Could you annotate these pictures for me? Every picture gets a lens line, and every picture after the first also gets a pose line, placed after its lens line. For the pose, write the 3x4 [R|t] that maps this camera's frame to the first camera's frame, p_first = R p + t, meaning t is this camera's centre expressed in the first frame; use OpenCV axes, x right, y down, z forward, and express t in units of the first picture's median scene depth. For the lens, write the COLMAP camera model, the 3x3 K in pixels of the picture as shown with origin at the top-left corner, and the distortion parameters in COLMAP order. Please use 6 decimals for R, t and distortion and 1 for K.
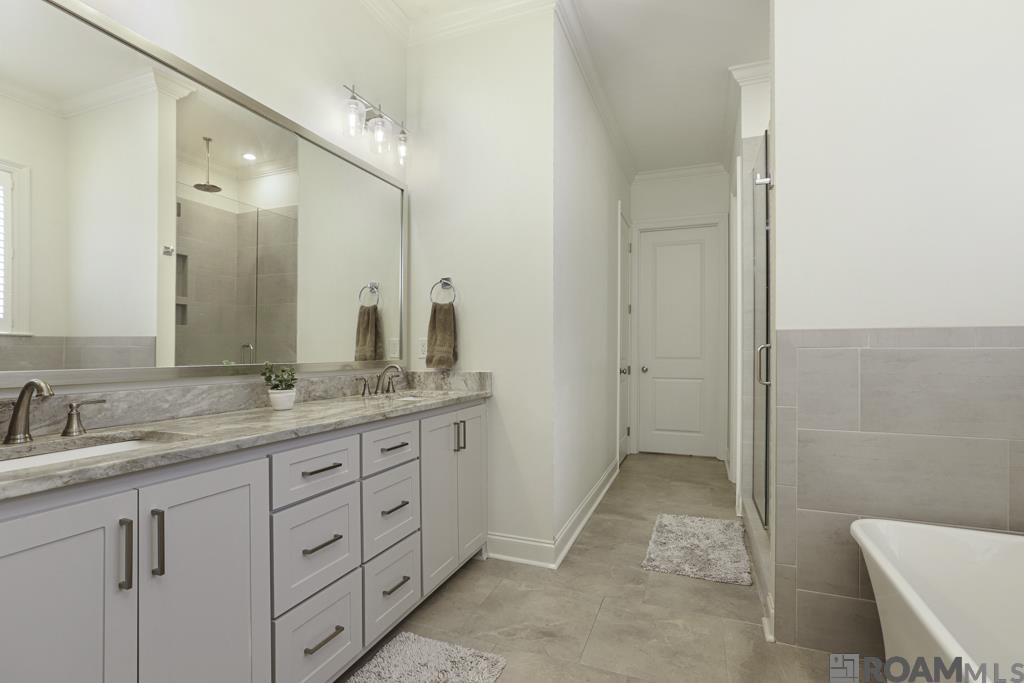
lens RADIAL K [[469.2, 0, 512.0], [0, 469.2, 341.5], [0, 0, 1]] dist [-0.033030, 0.000254]
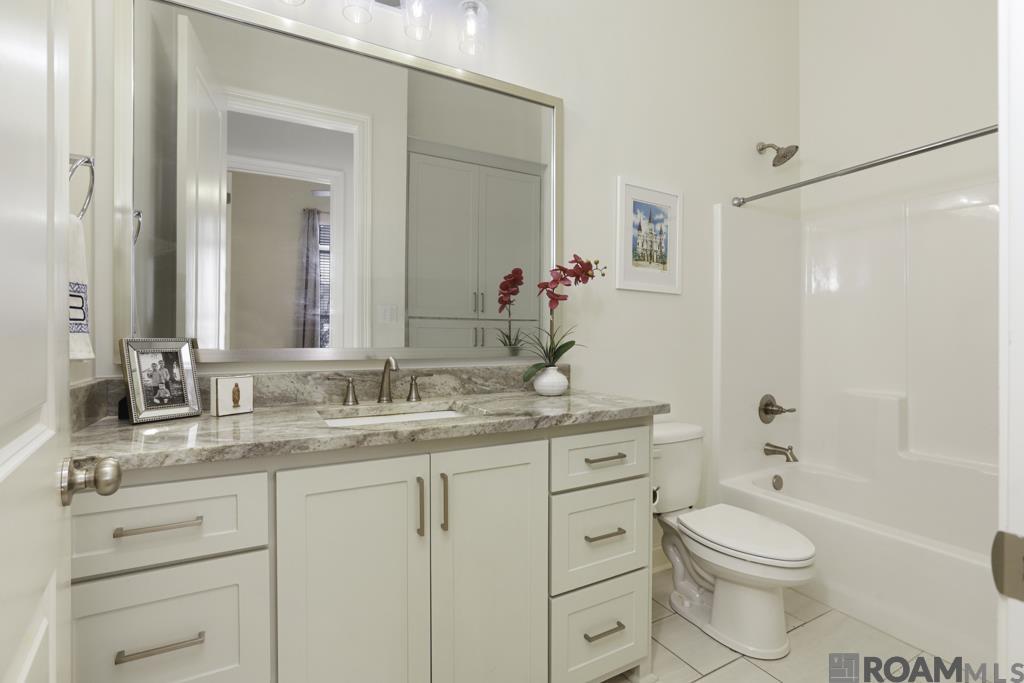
lens RADIAL K [[469.2, 0, 512.0], [0, 469.2, 341.5], [0, 0, 1]] dist [-0.033030, 0.000254]
pose [[0.770976, 0.015207, -0.636682, 0.118191], [0.005066, 0.999537, 0.030008, 0.004682], [0.636844, -0.026361, 0.770542, 0.279874]]
